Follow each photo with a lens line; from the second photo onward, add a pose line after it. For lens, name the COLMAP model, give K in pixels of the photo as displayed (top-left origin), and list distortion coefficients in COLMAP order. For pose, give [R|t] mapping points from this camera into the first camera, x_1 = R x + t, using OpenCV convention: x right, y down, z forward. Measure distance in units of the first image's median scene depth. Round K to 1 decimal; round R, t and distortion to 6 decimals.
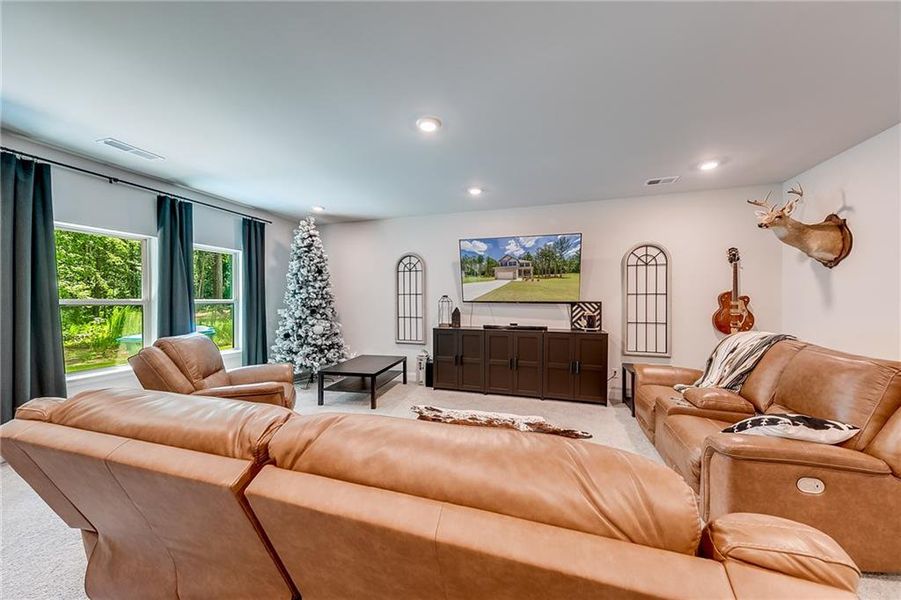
lens RADIAL K [[322.5, 0, 447.0], [0, 322.5, 296.3], [0, 0, 1]] dist [0.010956, -0.005860]
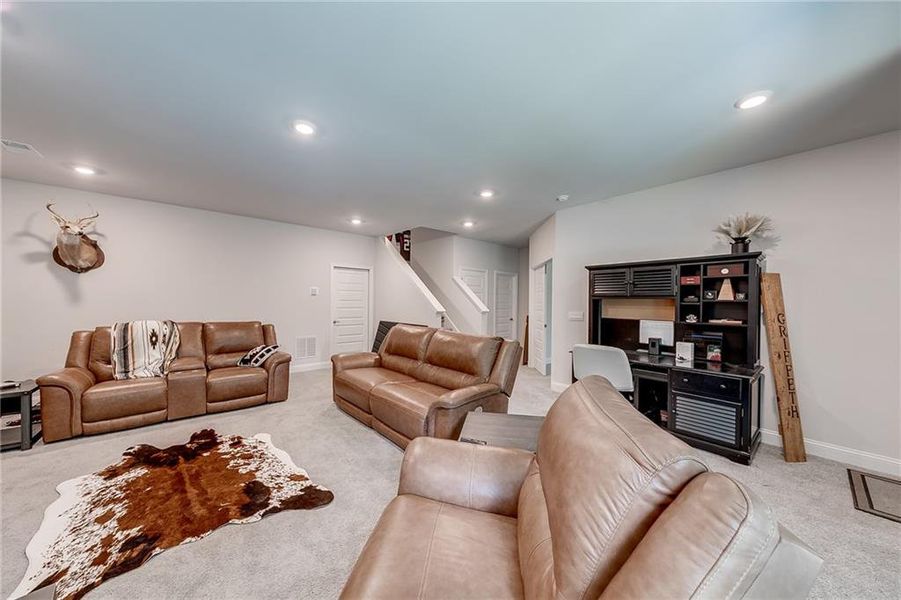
lens RADIAL K [[305.6, 0, 452.0], [0, 305.6, 304.2], [0, 0, 1]] dist [0.010279, -0.004826]
pose [[-0.858270, -0.009245, 0.513115, -0.717222], [-0.002401, 0.999899, 0.013999, 0.016682], [-0.513192, 0.010783, -0.858206, 1.213155]]
